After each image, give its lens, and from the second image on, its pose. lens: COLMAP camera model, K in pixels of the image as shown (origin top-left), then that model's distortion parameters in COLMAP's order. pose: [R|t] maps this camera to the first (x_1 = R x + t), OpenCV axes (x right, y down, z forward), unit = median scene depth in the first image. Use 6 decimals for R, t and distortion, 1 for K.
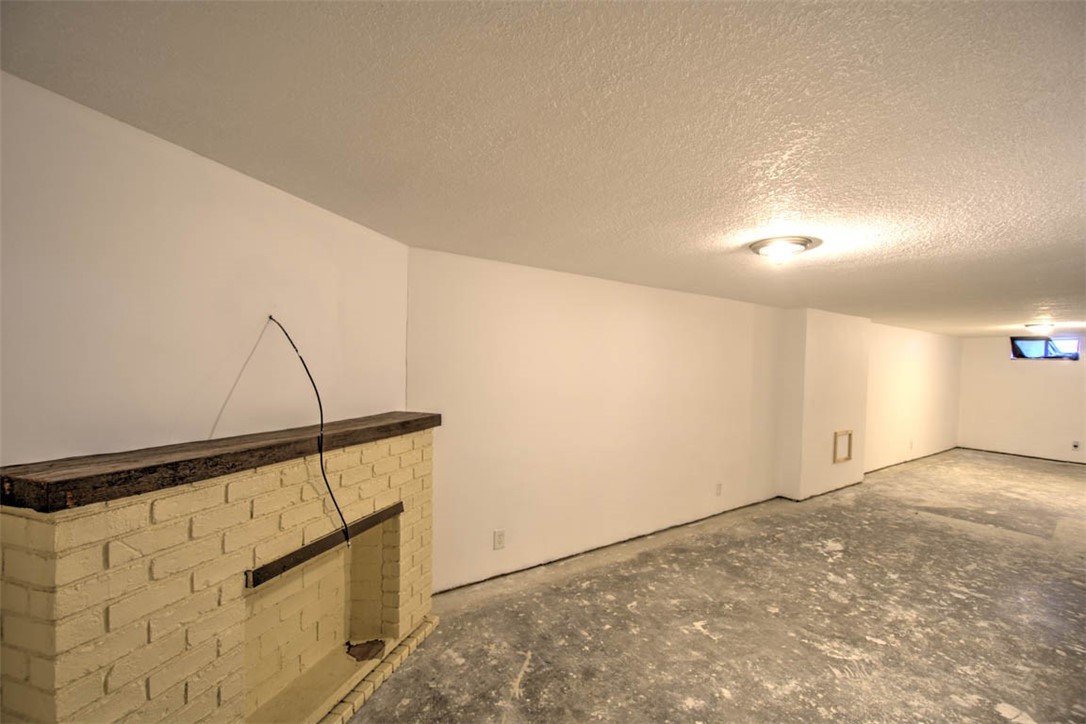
lens RADIAL K [[468.8, 0, 543.0], [0, 468.8, 362.0], [0, 0, 1]] dist [0.000057, -0.001092]
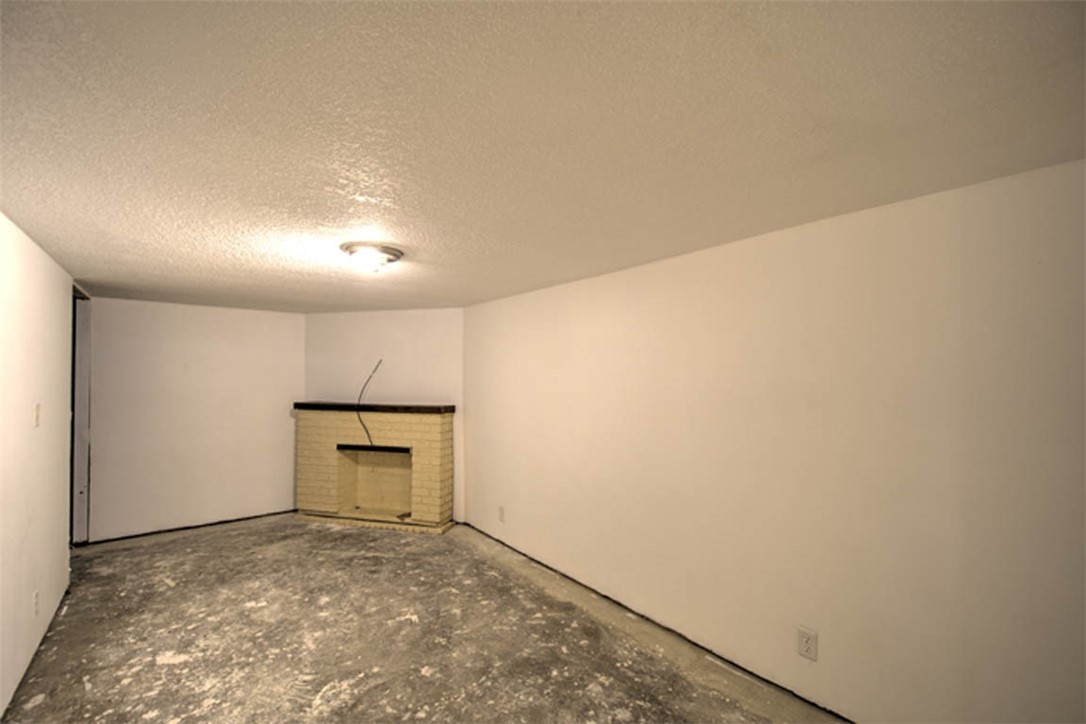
lens RADIAL K [[458.9, 0, 535.6], [0, 458.9, 373.8], [0, 0, 1]] dist [0.002237, -0.000143]
pose [[0.043879, -0.026202, -0.998693, 1.495567], [-0.000404, 0.999655, -0.026245, 0.033320], [0.999037, 0.001556, 0.043854, 1.310990]]
